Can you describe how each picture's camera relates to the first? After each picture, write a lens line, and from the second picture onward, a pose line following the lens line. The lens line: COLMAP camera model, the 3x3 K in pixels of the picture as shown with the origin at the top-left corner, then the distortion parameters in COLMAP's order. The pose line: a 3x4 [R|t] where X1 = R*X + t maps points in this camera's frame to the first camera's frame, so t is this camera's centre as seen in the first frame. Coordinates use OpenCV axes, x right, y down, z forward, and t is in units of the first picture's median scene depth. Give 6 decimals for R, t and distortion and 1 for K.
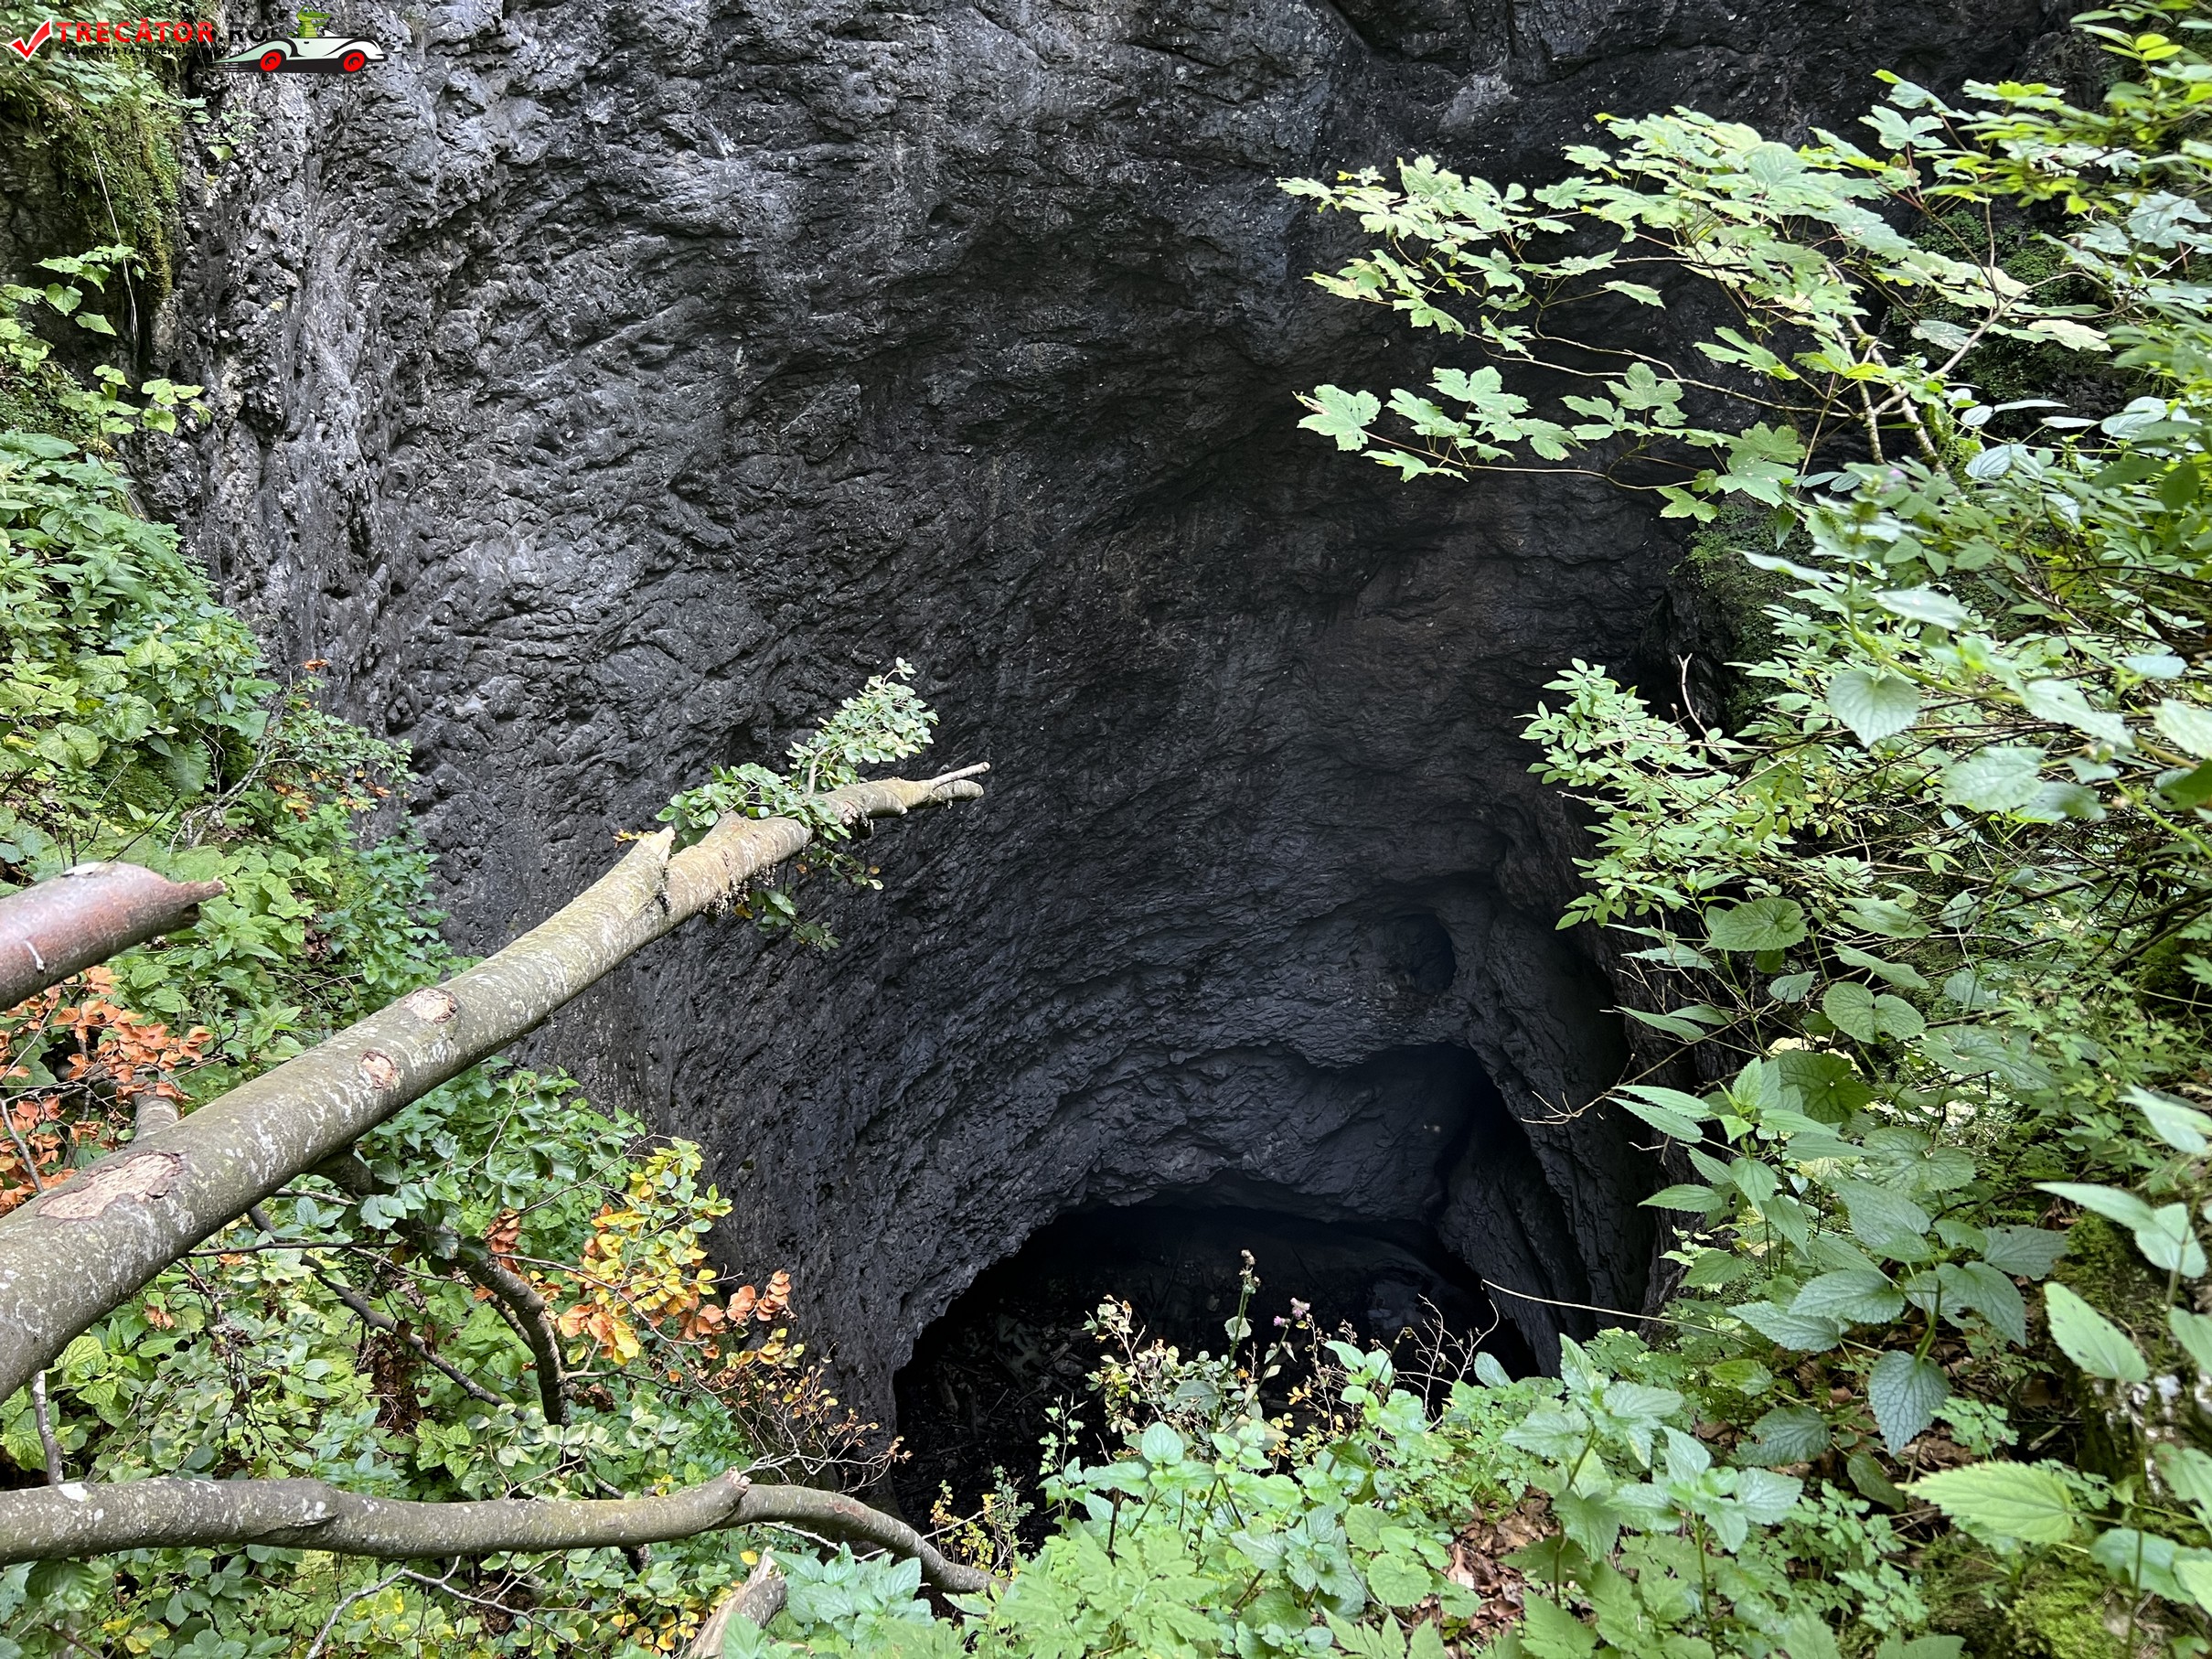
lens RADIAL K [[1663.3, 0, 1122.4], [0, 1663.3, 825.7], [0, 0, 1]] dist [0.058597, -0.062260]
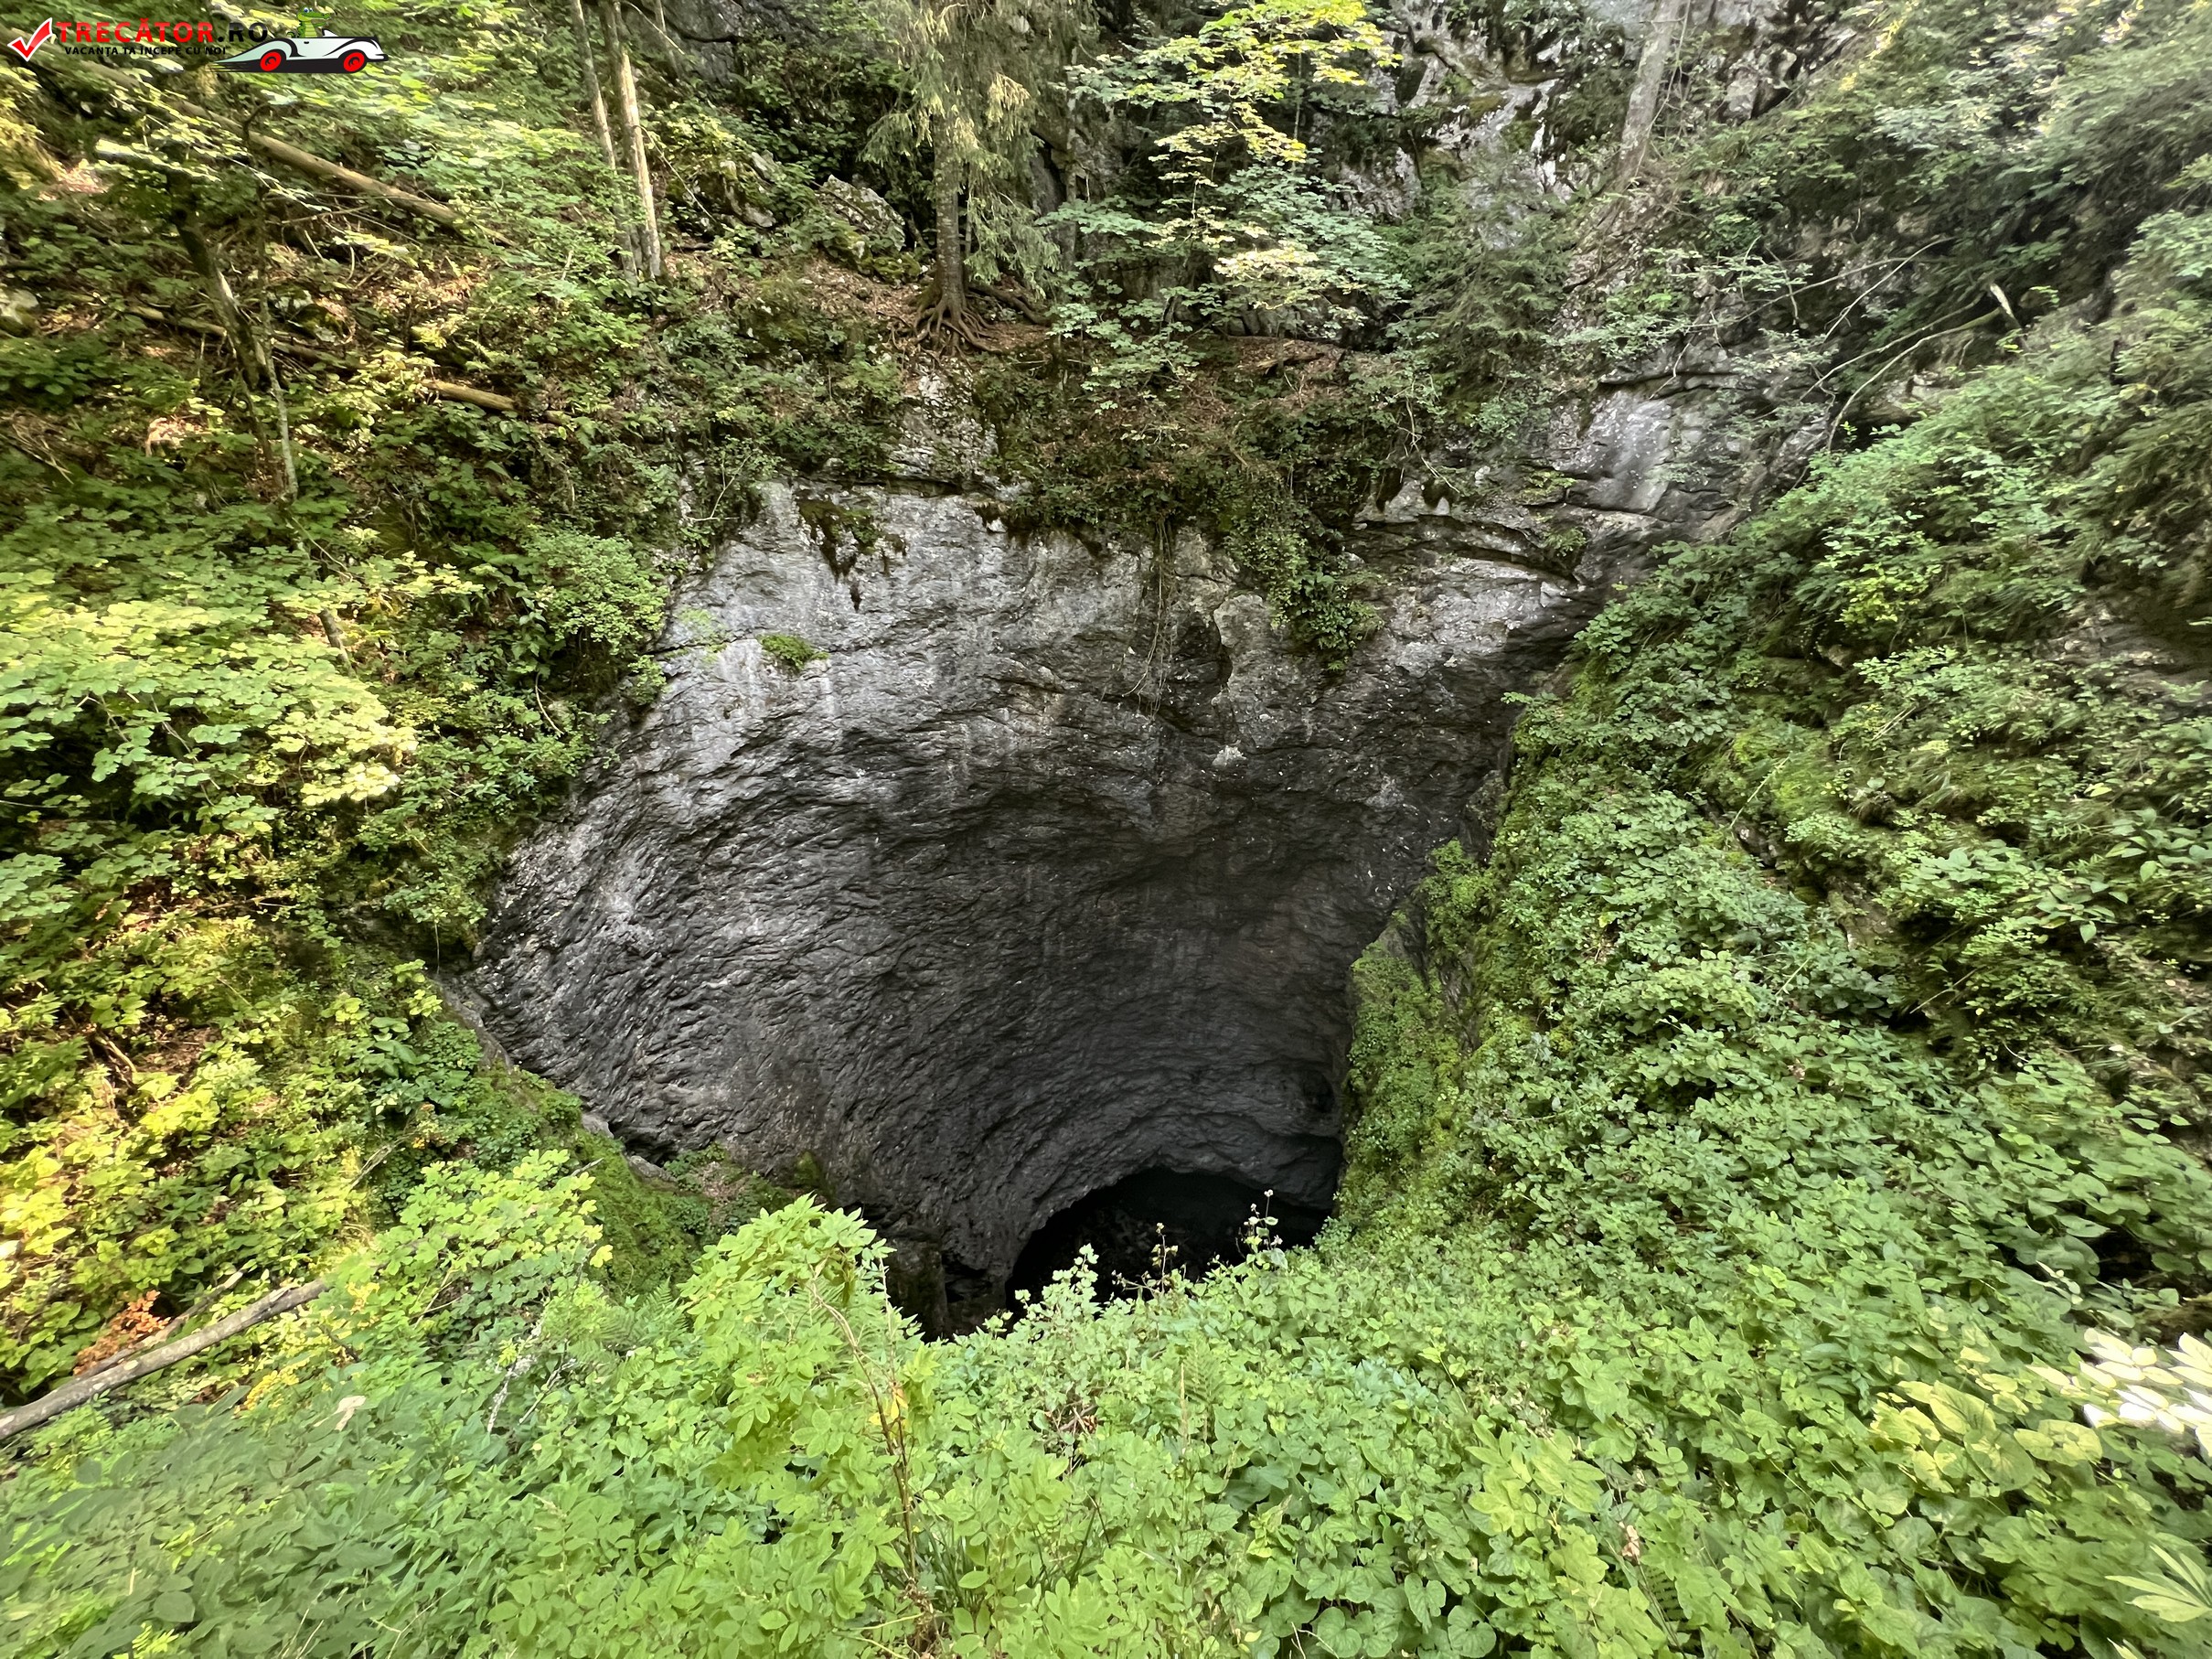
lens RADIAL K [[880.9, 0, 1105.4], [0, 880.9, 835.6], [0, 0, 1]] dist [0.002036, 0.000804]
pose [[0.946606, 0.147917, -0.286456, 0.463097], [-0.167252, 0.984927, -0.044106, -0.296852], [0.275614, 0.089661, 0.957078, -0.129618]]
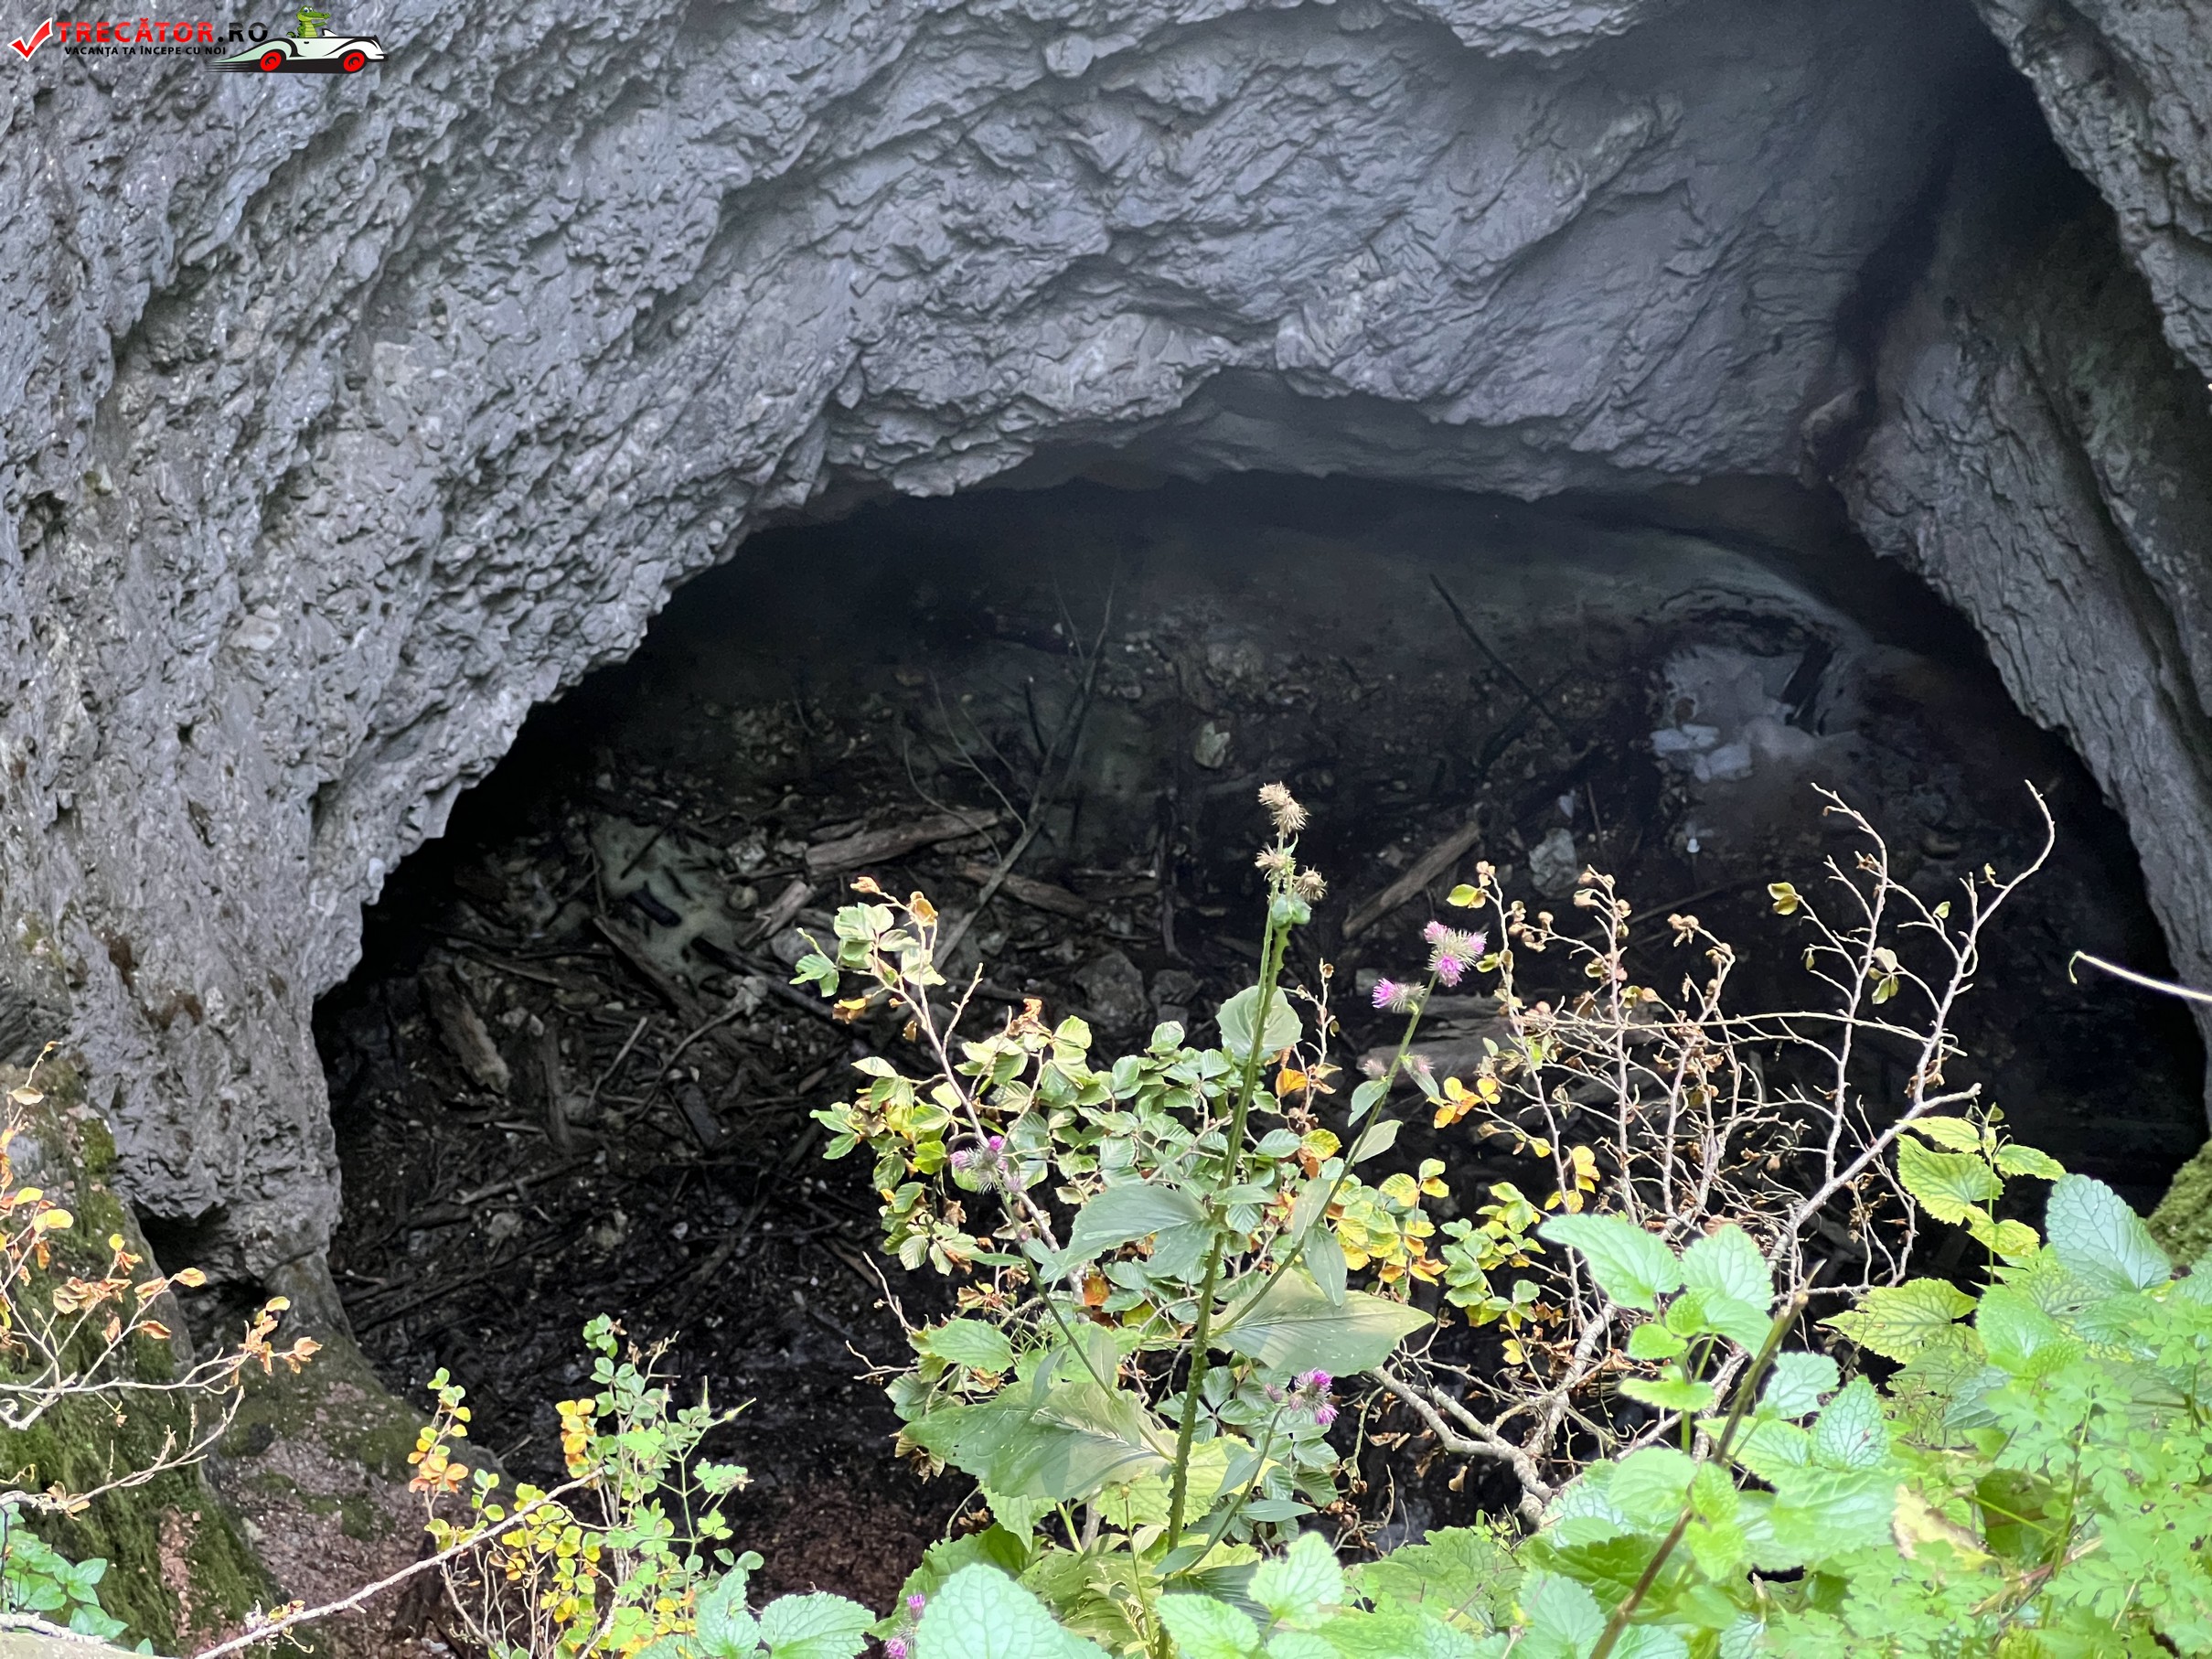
lens RADIAL K [[4932.5, 0, 1137.9], [0, 4932.5, 787.5], [0, 0, 1]] dist [0.162221, 0.000000]
pose [[0.996994, -0.068682, 0.035844, 0.003637], [0.055734, 0.957219, 0.283946, -0.001447], [-0.053813, -0.281095, 0.958170, 0.028053]]
